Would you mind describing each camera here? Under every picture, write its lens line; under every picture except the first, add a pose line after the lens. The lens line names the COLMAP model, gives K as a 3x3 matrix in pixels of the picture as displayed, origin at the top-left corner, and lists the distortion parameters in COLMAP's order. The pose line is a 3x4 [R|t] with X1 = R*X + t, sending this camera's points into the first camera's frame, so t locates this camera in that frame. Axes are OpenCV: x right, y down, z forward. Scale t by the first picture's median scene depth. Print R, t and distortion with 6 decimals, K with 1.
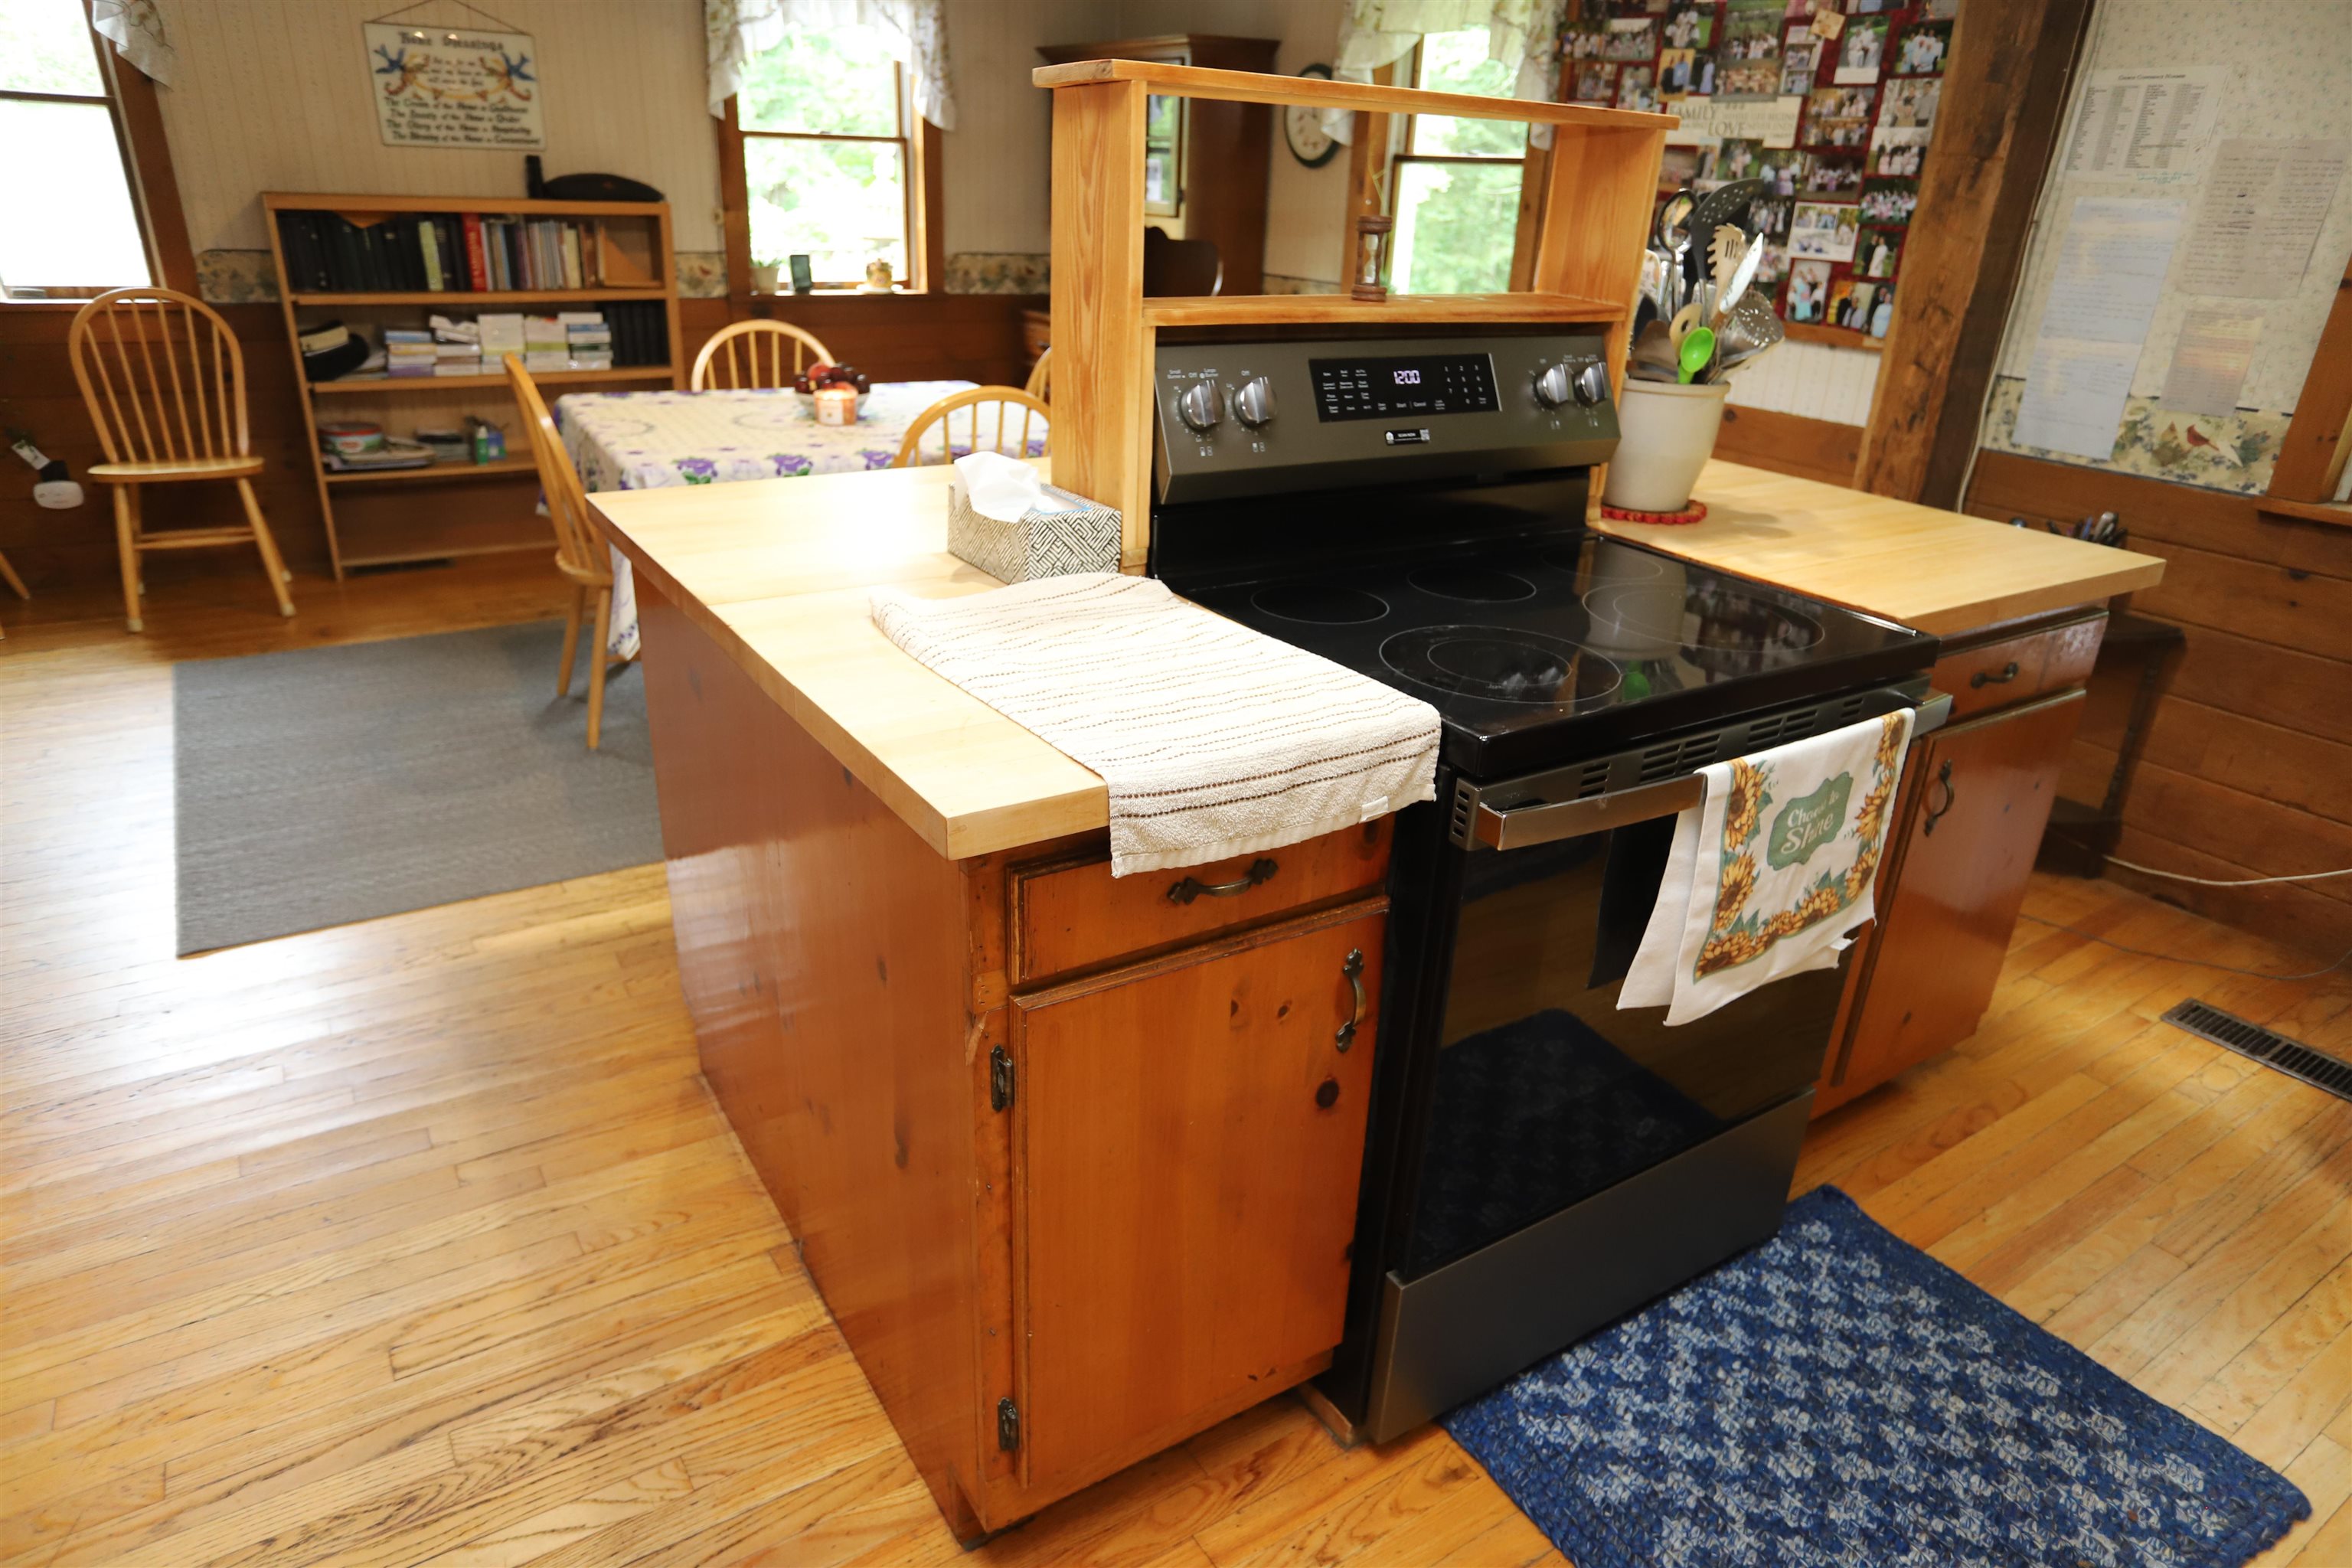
lens RADIAL K [[1424.6, 0, 1176.0], [0, 1424.6, 784.0], [0, 0, 1]] dist [-0.063982, 0.048266]
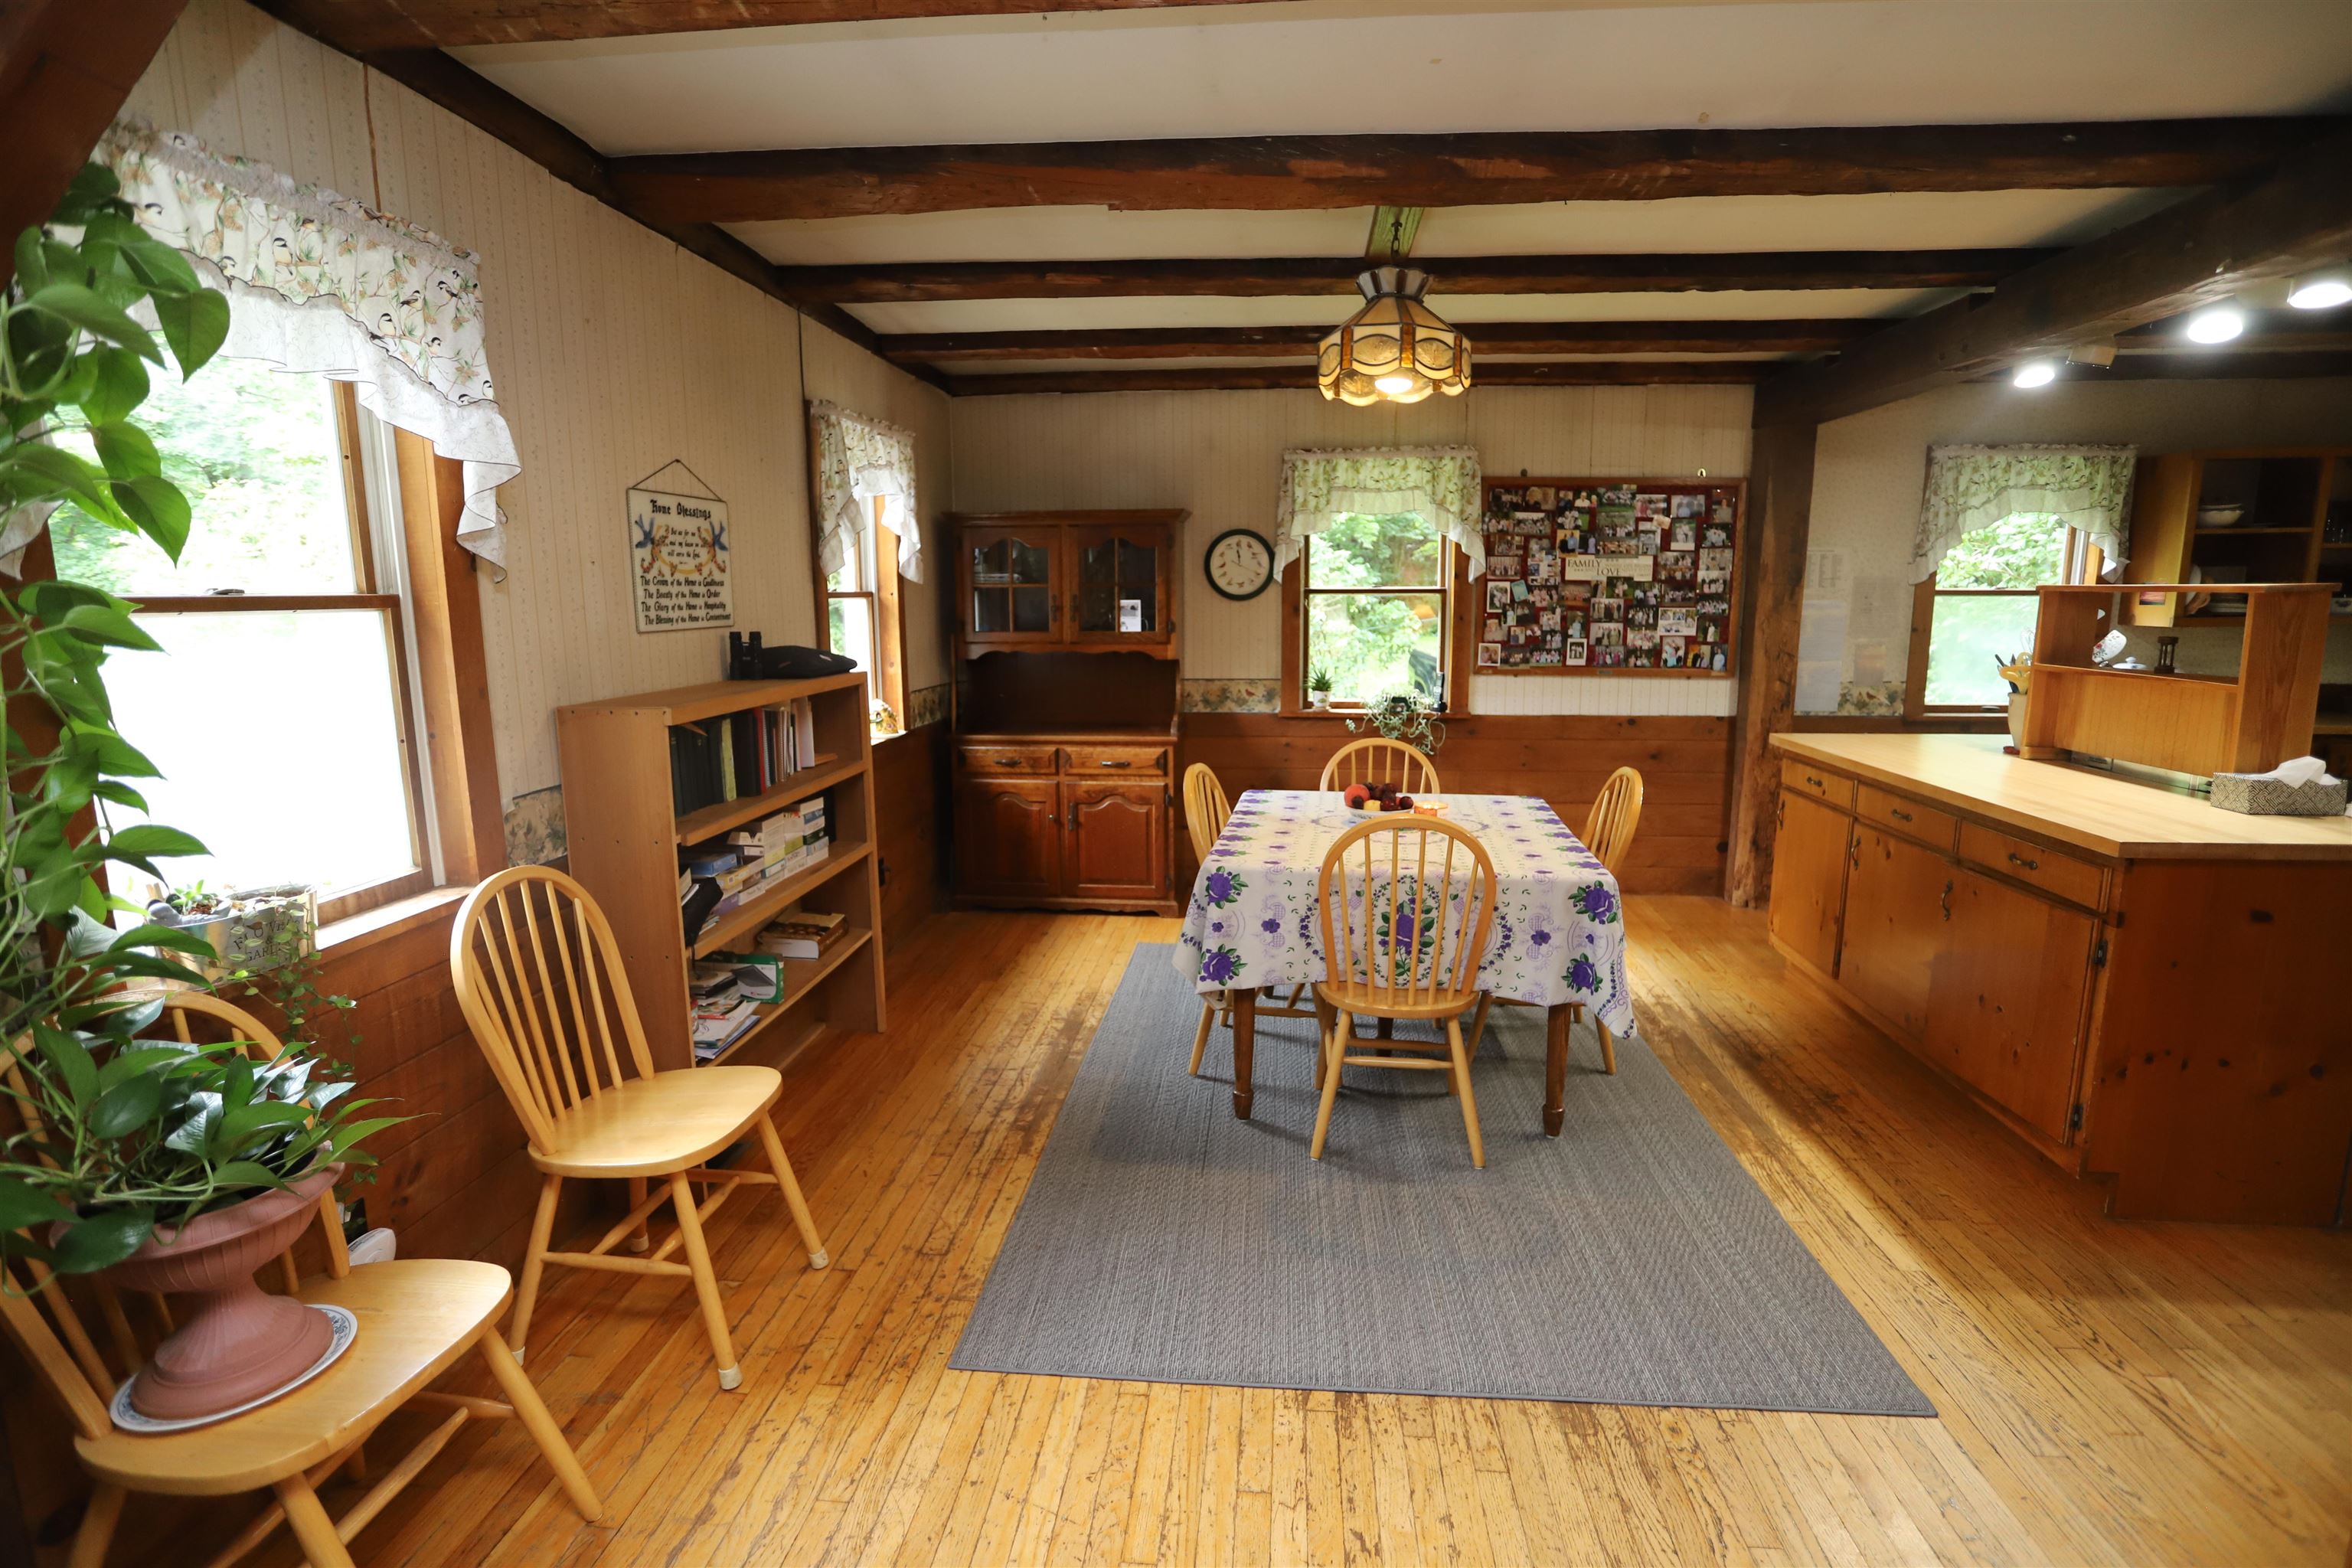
lens RADIAL K [[1148.8, 0, 1179.0], [0, 1148.8, 786.5], [0, 0, 1]] dist [-0.080776, 0.039714]
pose [[0.622667, -0.176033, 0.762429, -1.195389], [0.338987, 0.938871, -0.060076, -0.327275], [-0.705247, 0.295861, 0.644277, 0.563409]]
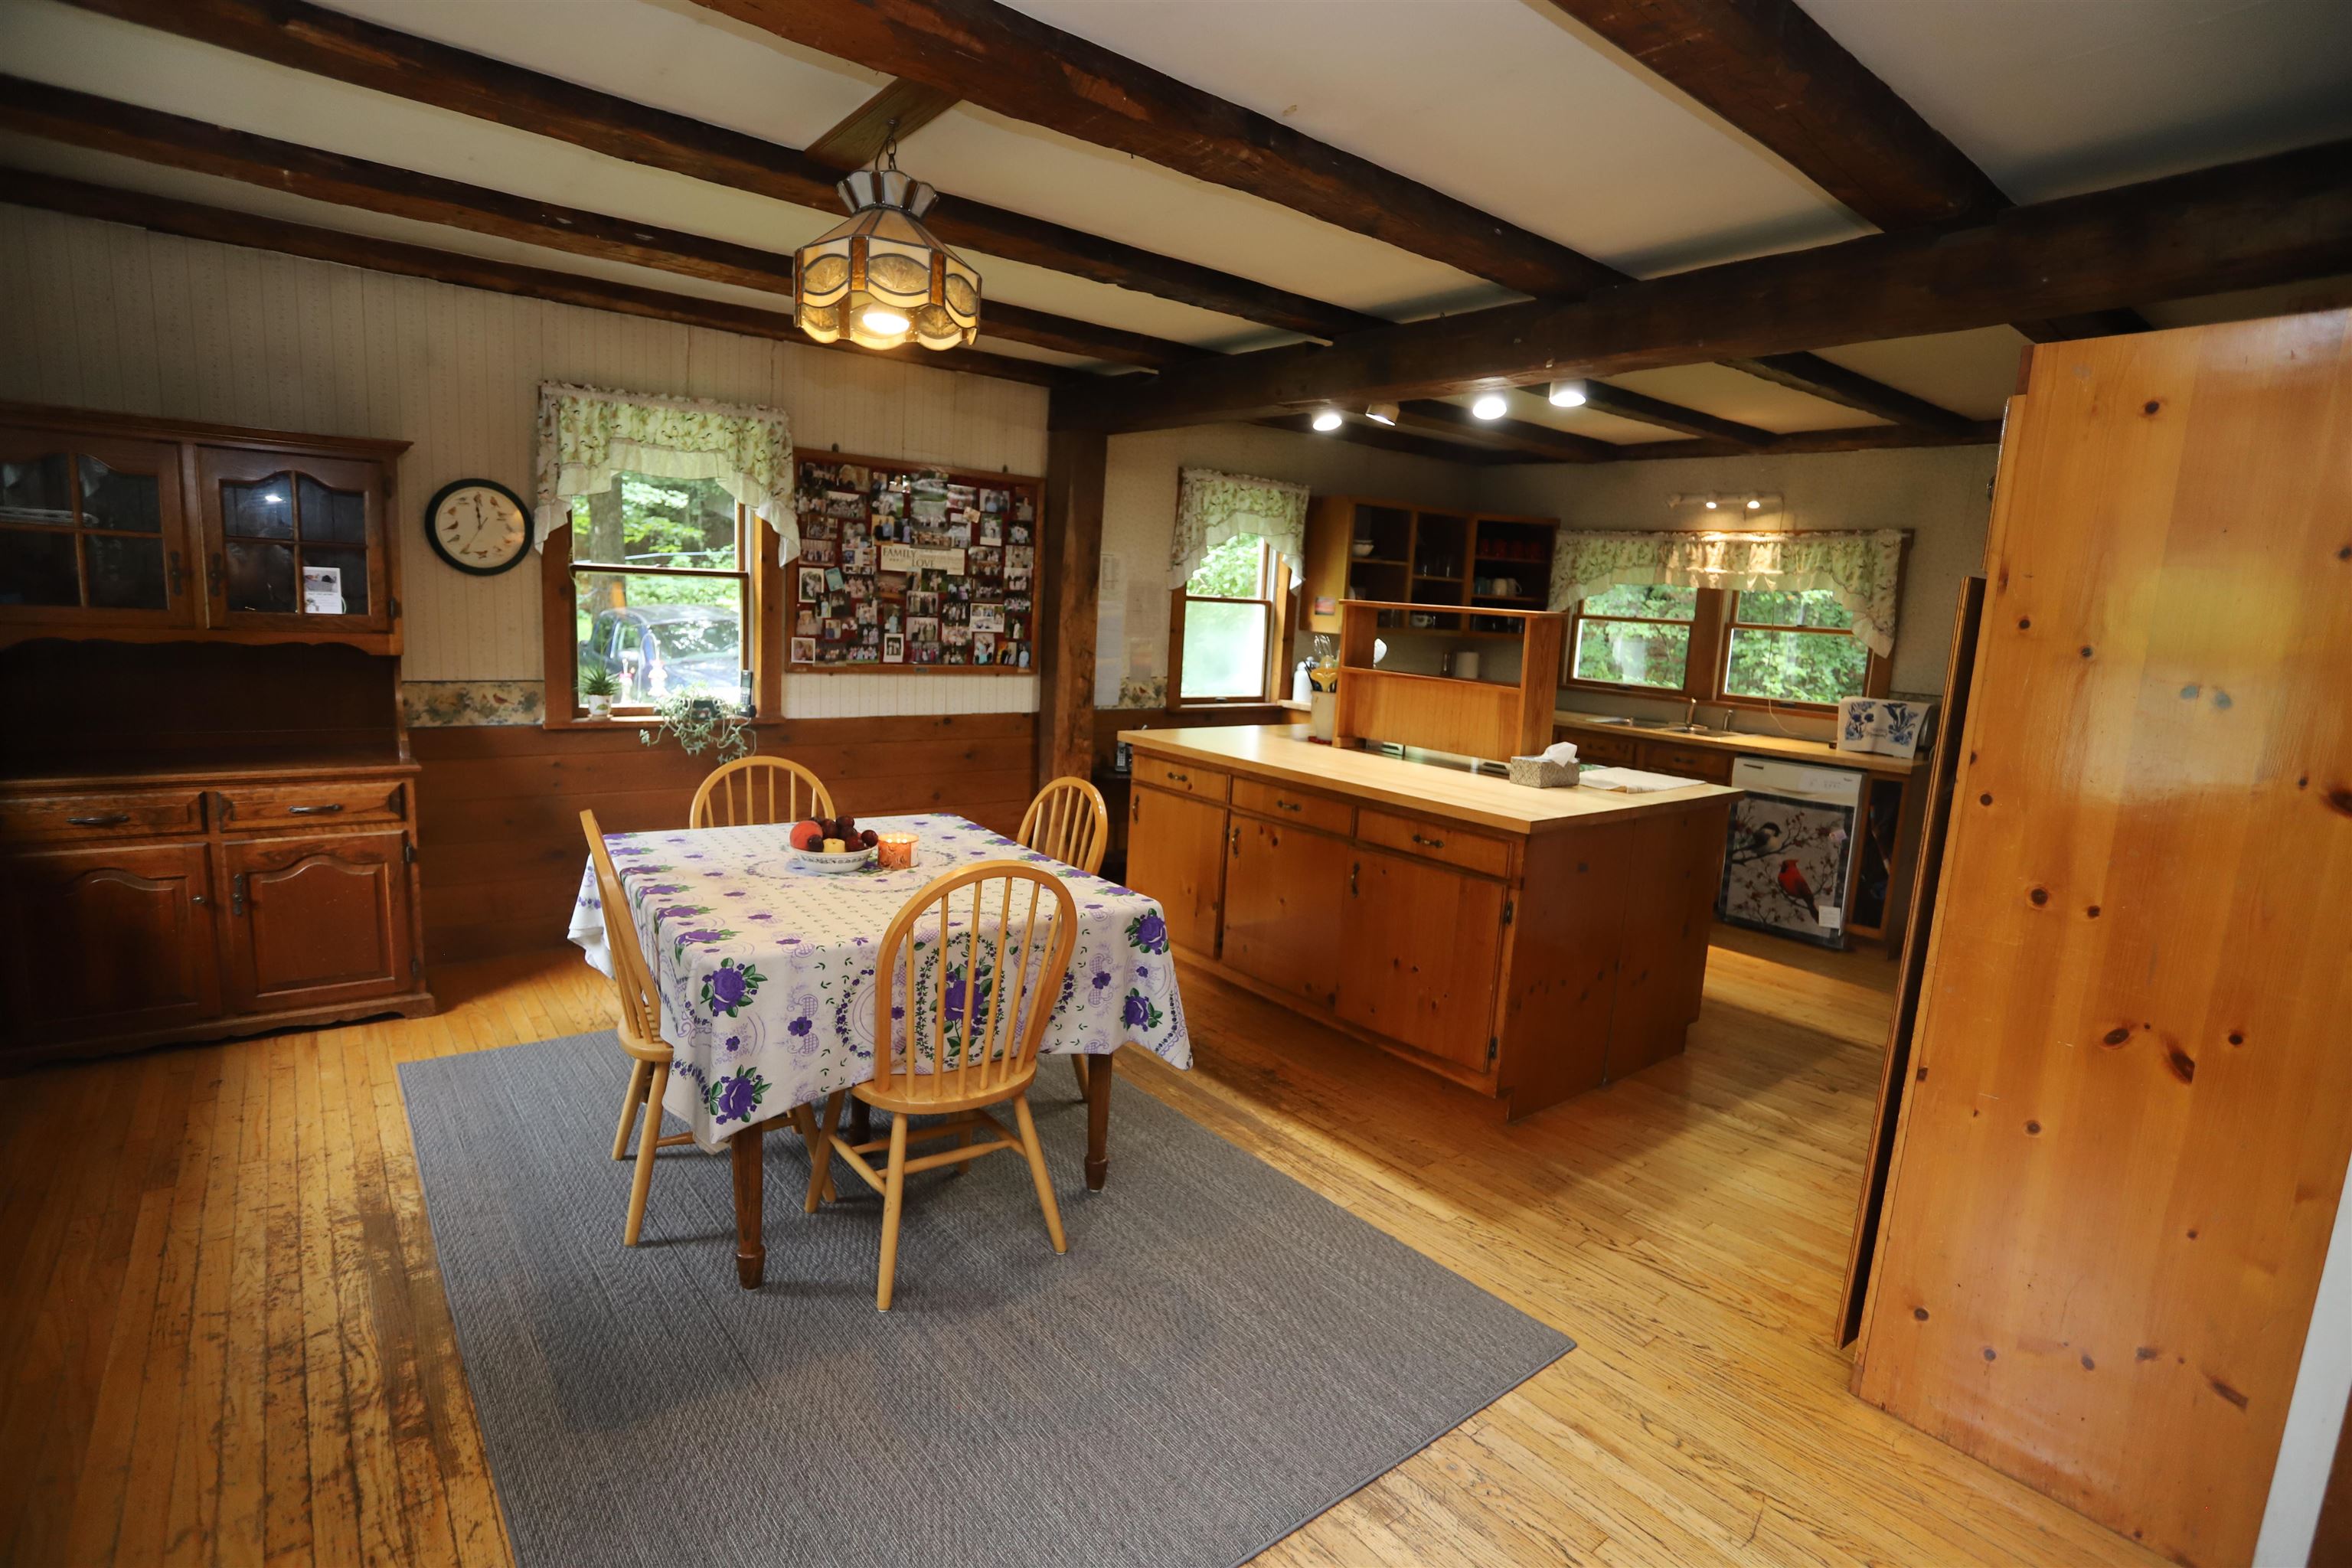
lens RADIAL K [[1148.8, 0, 1179.0], [0, 1148.8, 786.5], [0, 0, 1]] dist [-0.080776, 0.039714]
pose [[-0.093707, -0.207591, 0.973717, -1.120756], [0.339349, 0.912795, 0.227261, -0.457980], [-0.935981, 0.351726, -0.015089, 0.878401]]
